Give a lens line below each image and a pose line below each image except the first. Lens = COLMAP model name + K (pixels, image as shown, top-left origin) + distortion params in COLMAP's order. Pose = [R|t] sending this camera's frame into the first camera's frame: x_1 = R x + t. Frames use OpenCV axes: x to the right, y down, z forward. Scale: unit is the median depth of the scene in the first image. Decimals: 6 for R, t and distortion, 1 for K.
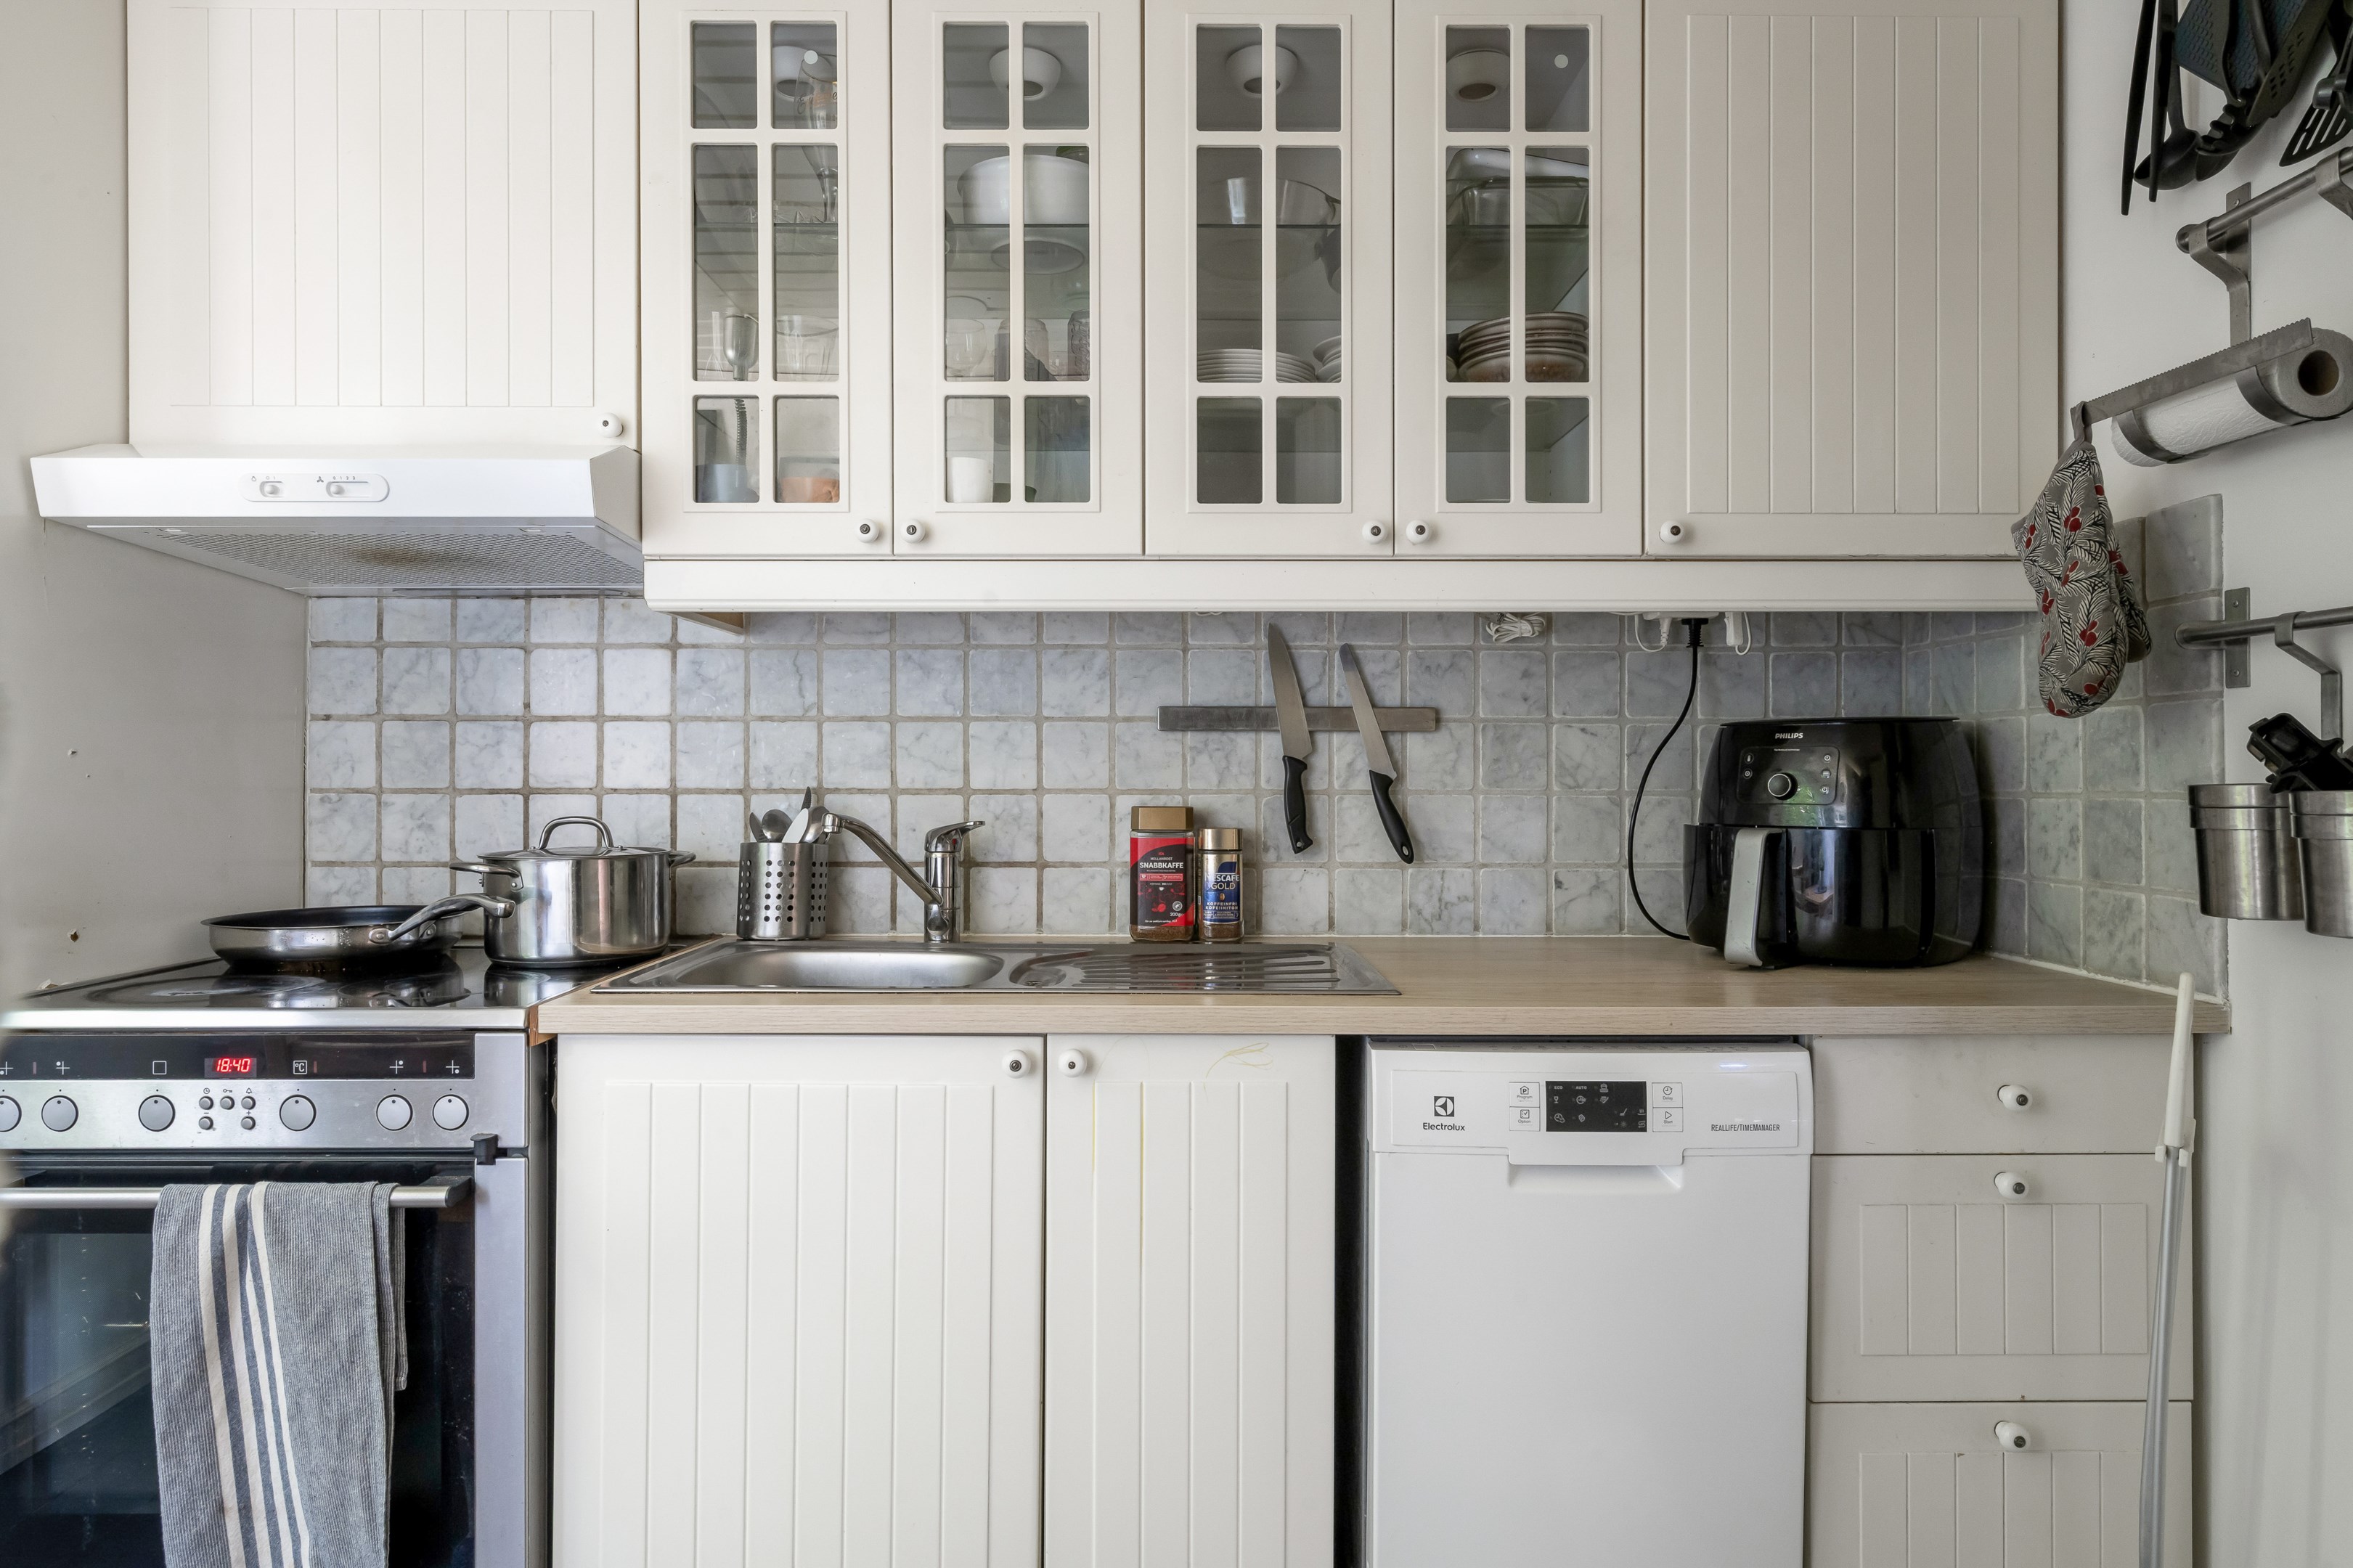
lens RADIAL K [[1389.4, 0, 1176.5], [0, 1389.4, 775.9], [0, 0, 1]] dist [-0.005935, -0.000210]
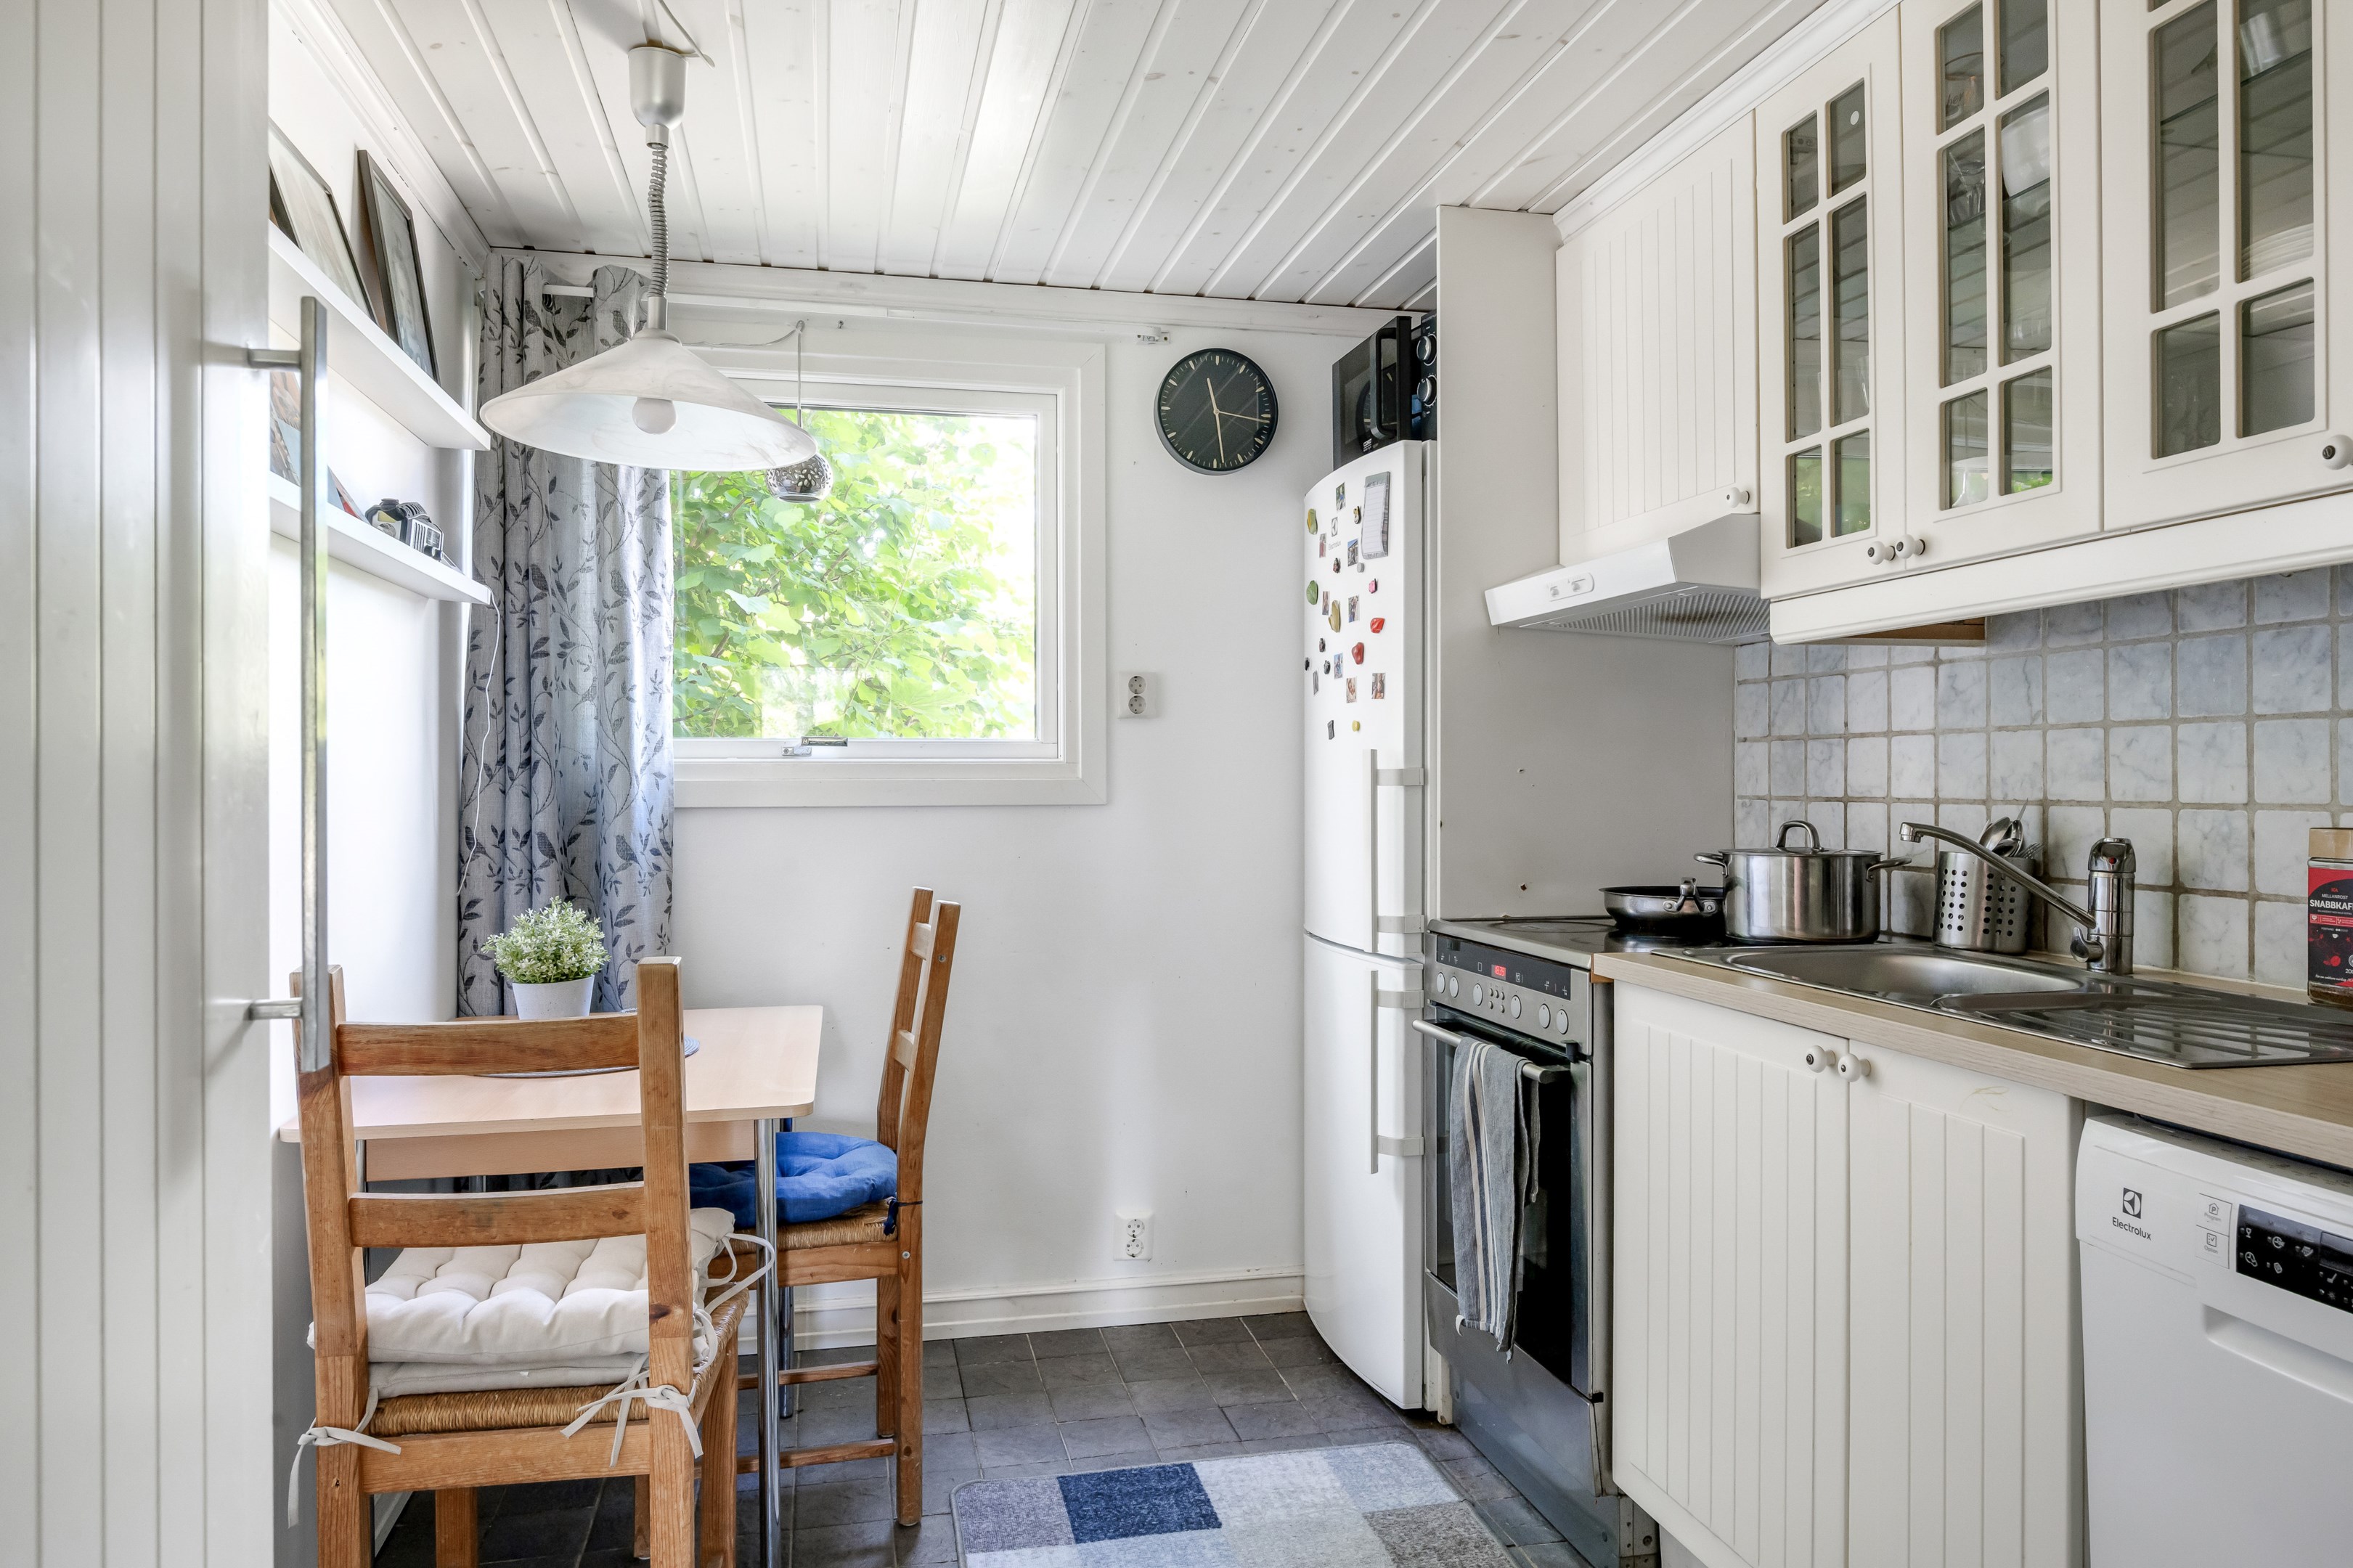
lens RADIAL K [[1552.0, 0, 1176.3], [0, 1552.0, 785.1], [0, 0, 1]] dist [-0.005194, -0.001757]
pose [[0.205644, 0.001548, -0.978626, 0.664514], [-0.002724, 0.999996, 0.001010, -0.000646], [0.978623, 0.002458, 0.205647, 0.197077]]
